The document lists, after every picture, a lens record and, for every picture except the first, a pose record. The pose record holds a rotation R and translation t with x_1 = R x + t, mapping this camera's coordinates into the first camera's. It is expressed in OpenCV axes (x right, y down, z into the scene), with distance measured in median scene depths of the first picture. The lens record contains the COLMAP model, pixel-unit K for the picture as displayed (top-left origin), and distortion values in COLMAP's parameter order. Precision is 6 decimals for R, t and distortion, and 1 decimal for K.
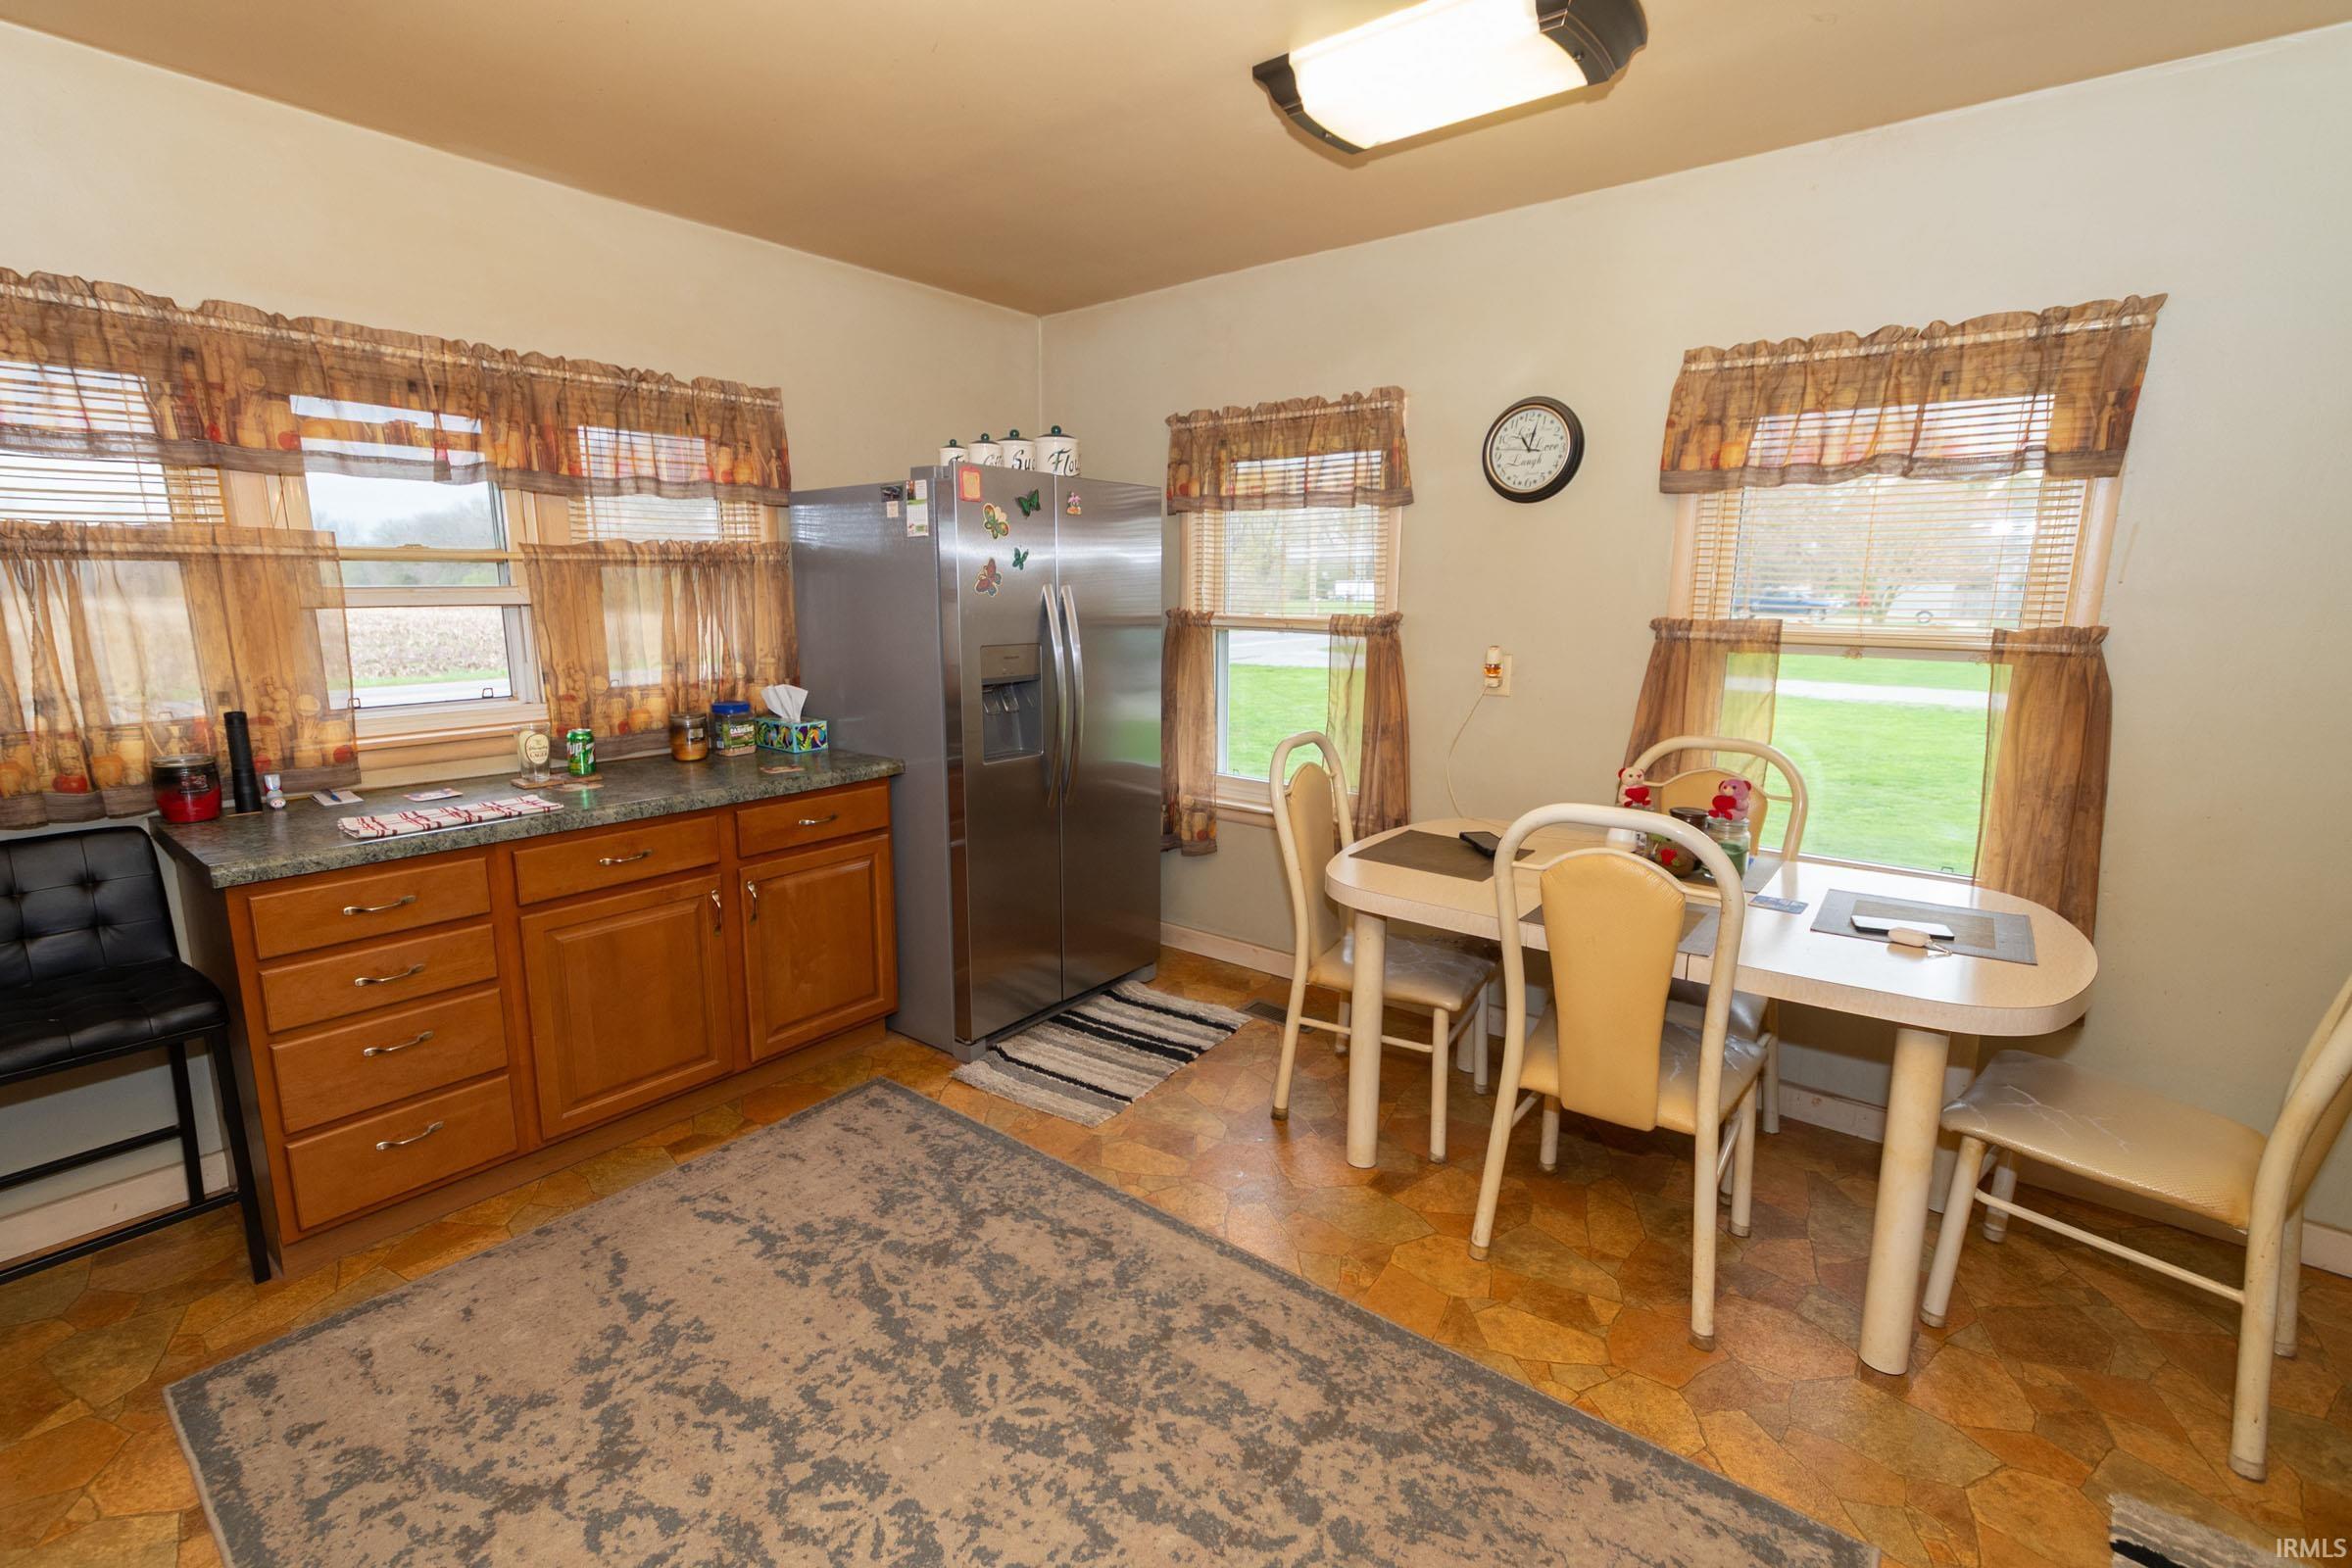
lens RADIAL K [[1040.0, 0, 1160.8], [0, 1040.0, 781.4], [0, 0, 1]] dist [0.006914, -0.000752]
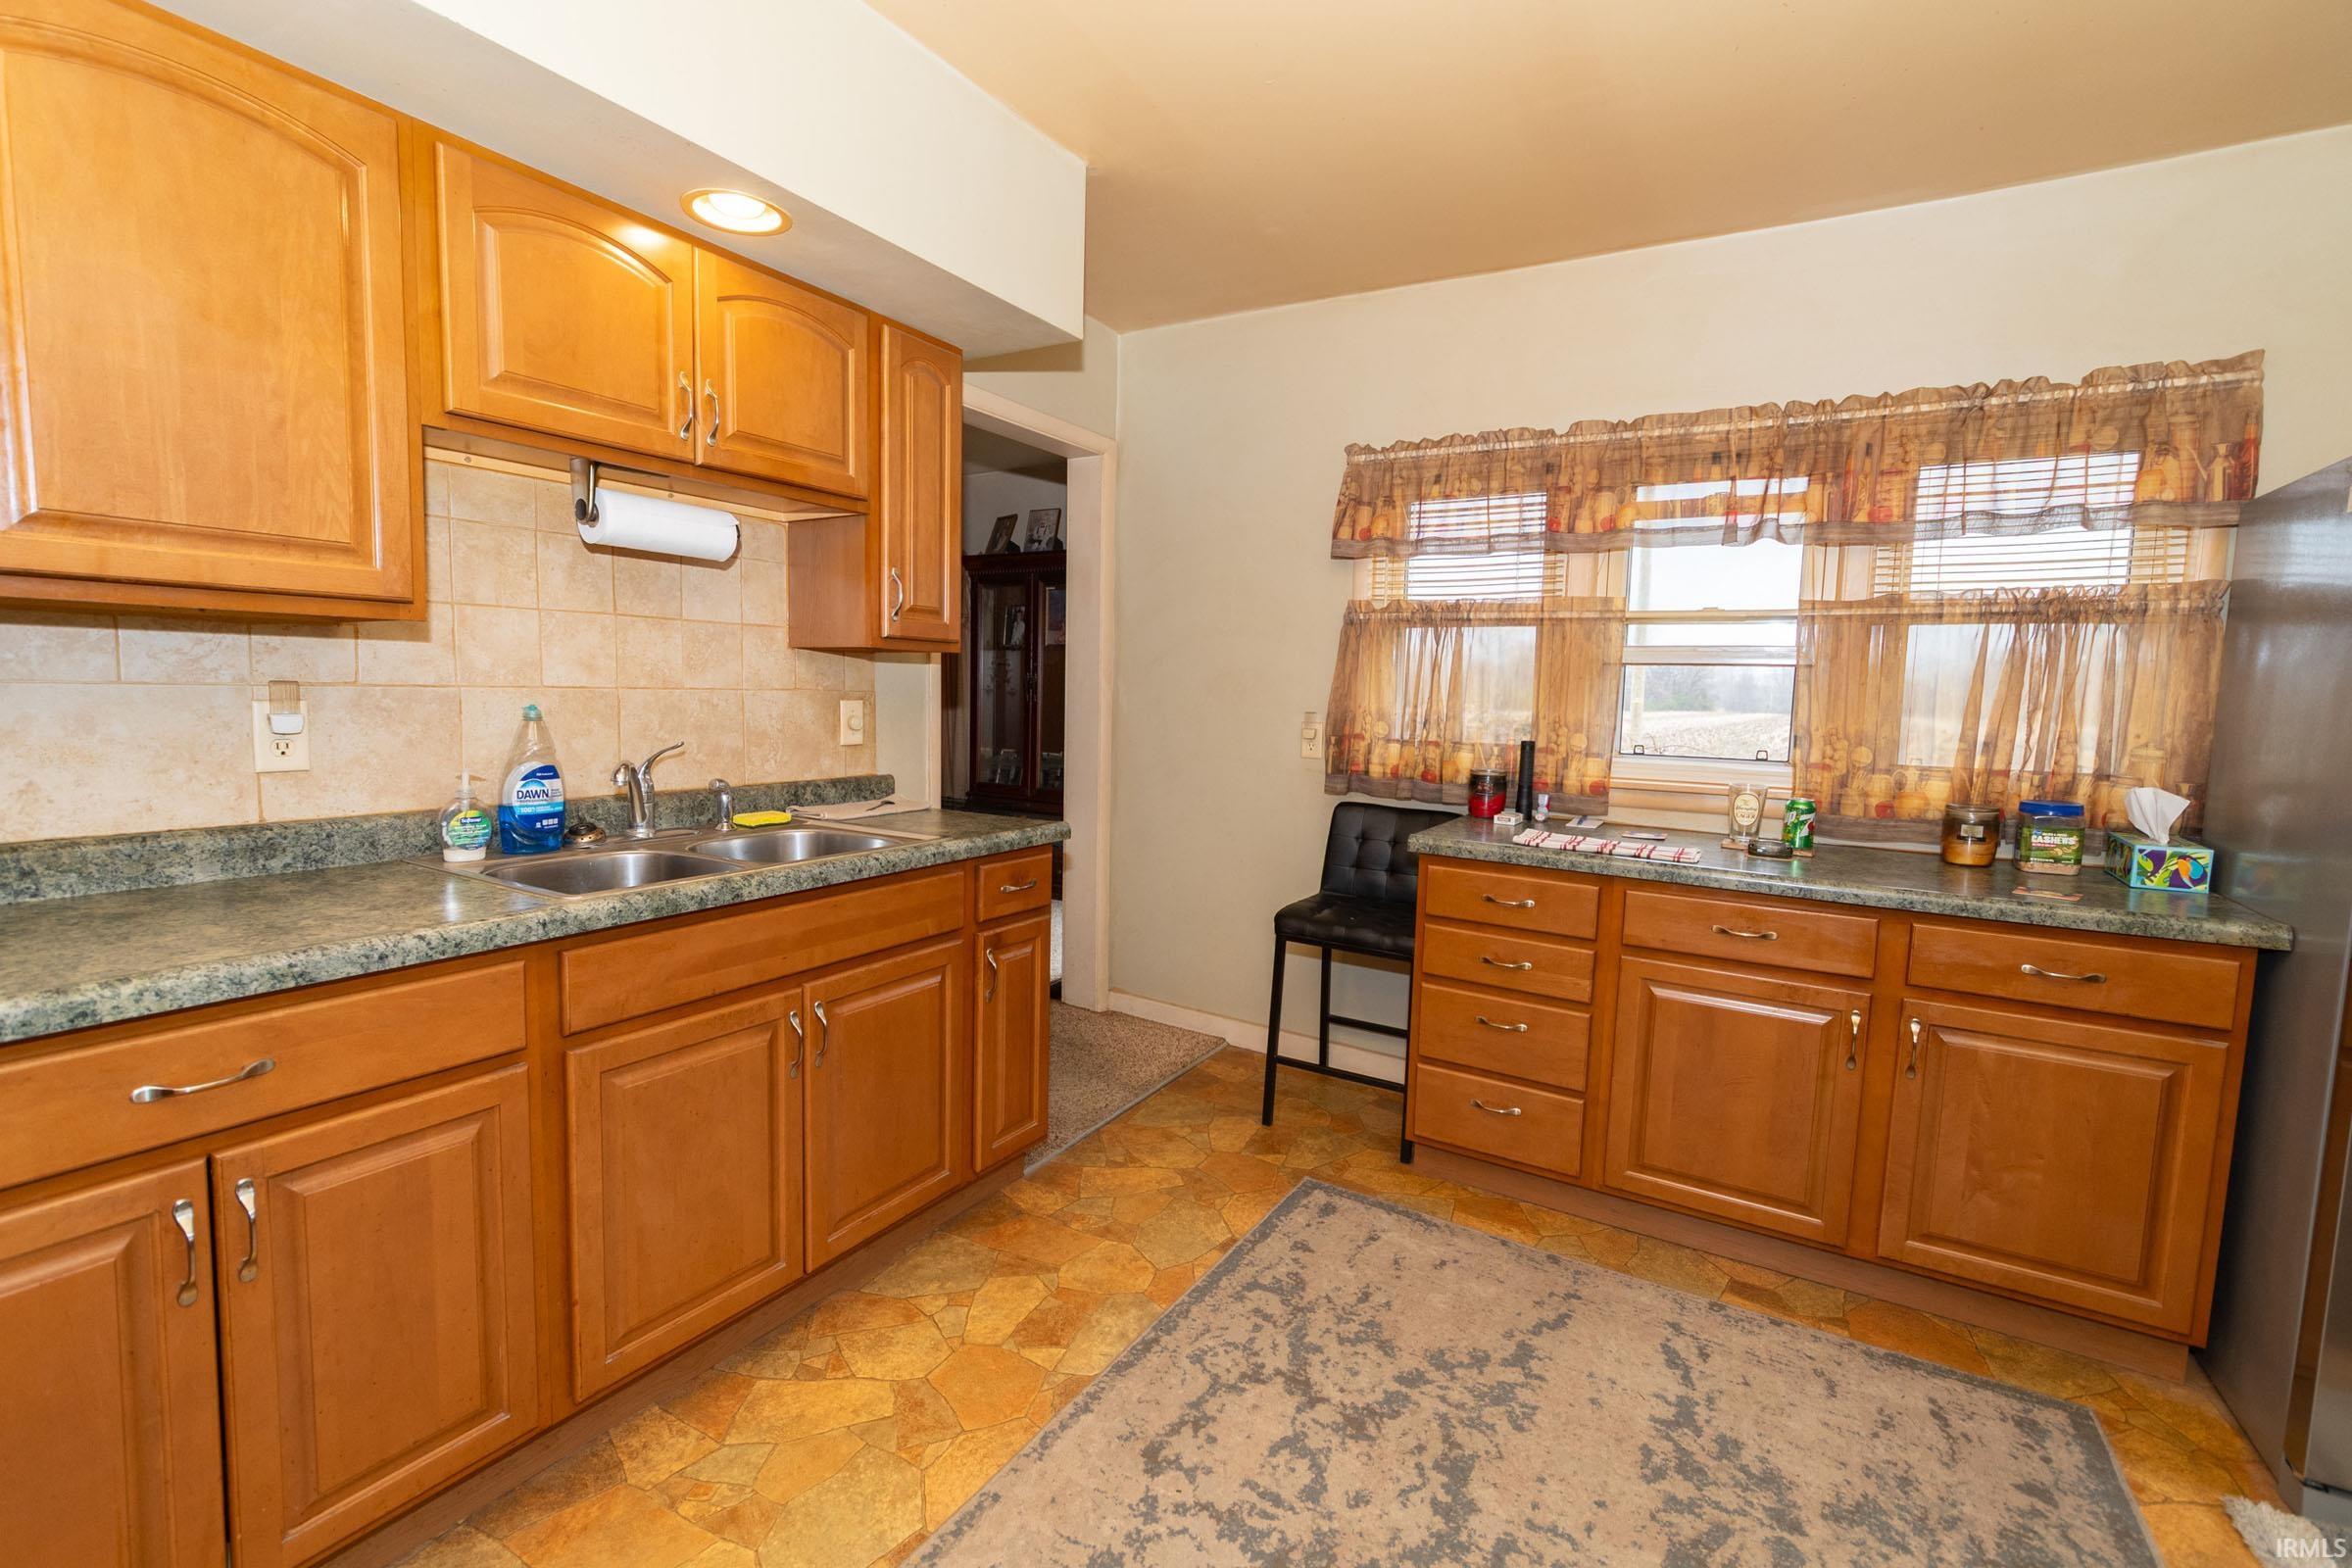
lens RADIAL K [[1040.0, 0, 1156.3], [0, 1040.0, 778.4], [0, 0, 1]] dist [0.006914, -0.000752]
pose [[0.129330, 0.092383, -0.987289, 0.307064], [-0.214420, 0.974700, 0.063117, -0.004236], [0.968141, 0.203531, 0.145867, 0.374809]]
